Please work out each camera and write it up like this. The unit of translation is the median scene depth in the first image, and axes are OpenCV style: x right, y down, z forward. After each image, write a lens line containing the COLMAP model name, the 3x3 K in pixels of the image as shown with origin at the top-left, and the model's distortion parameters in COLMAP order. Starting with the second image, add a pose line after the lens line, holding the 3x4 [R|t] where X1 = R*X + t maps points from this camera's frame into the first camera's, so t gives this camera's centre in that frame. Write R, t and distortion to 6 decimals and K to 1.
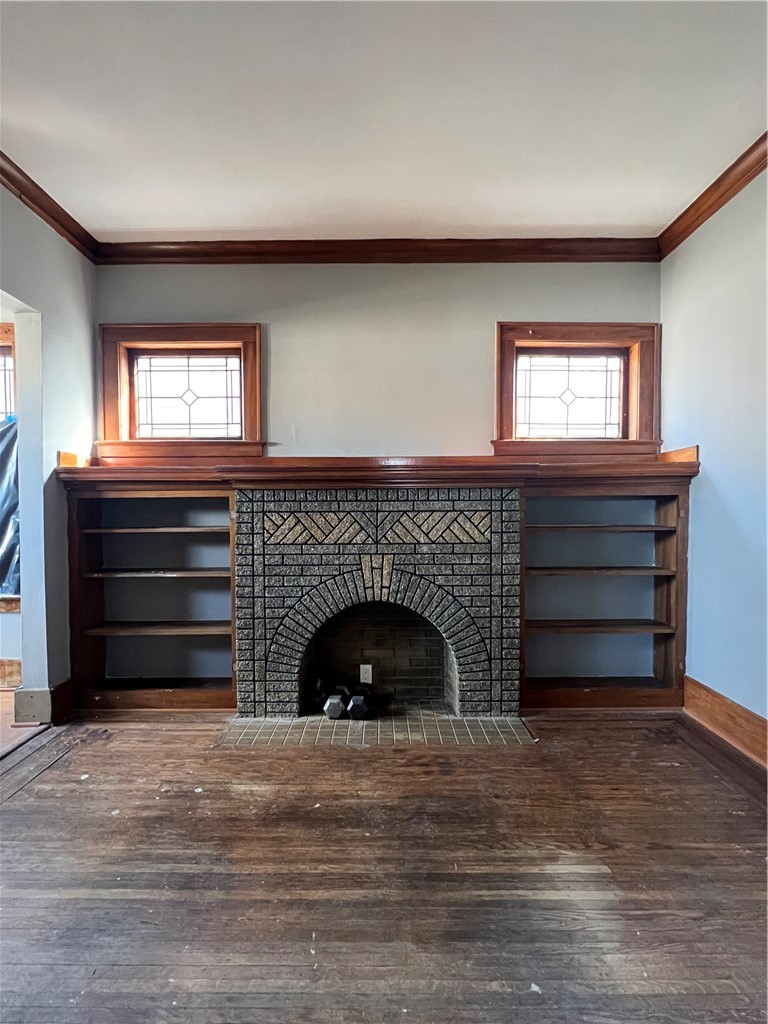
lens RADIAL K [[484.2, 0, 380.9], [0, 484.2, 513.1], [0, 0, 1]] dist [-0.010289, 0.001178]
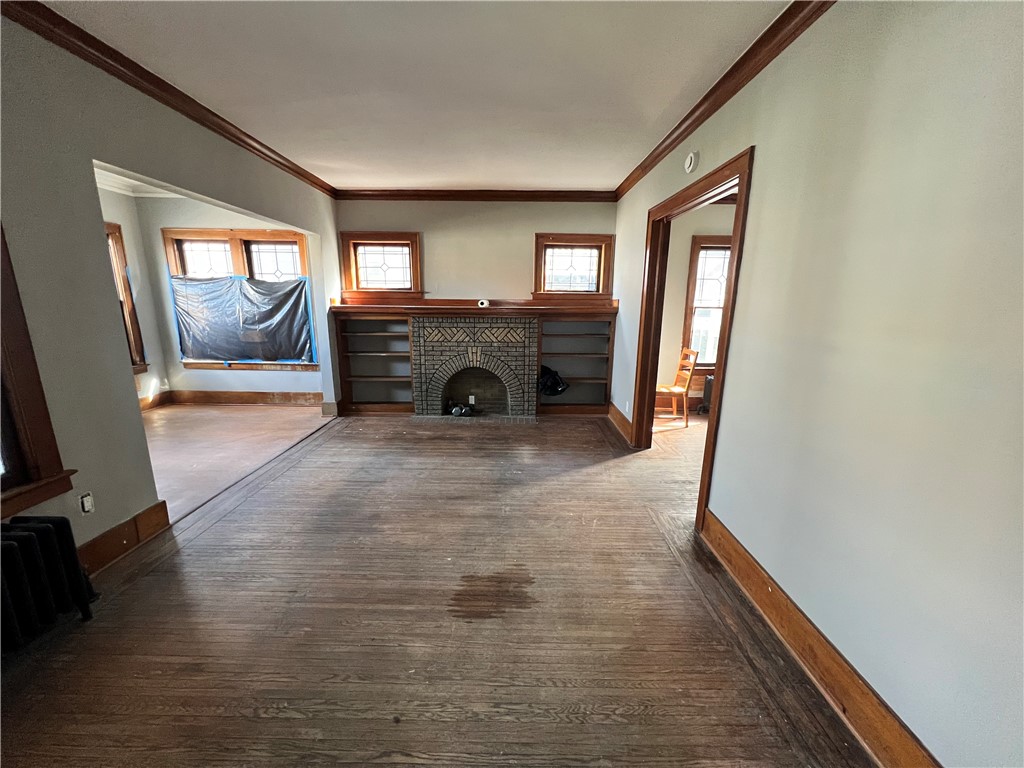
lens RADIAL K [[408.7, 0, 514.0], [0, 408.7, 385.6], [0, 0, 1]] dist [-0.002963, -0.000415]
pose [[0.999920, 0.012609, -0.001096, 0.176727], [-0.012159, 0.981032, 0.193464, -0.105624], [0.003515, -0.193435, 0.981107, -0.890126]]
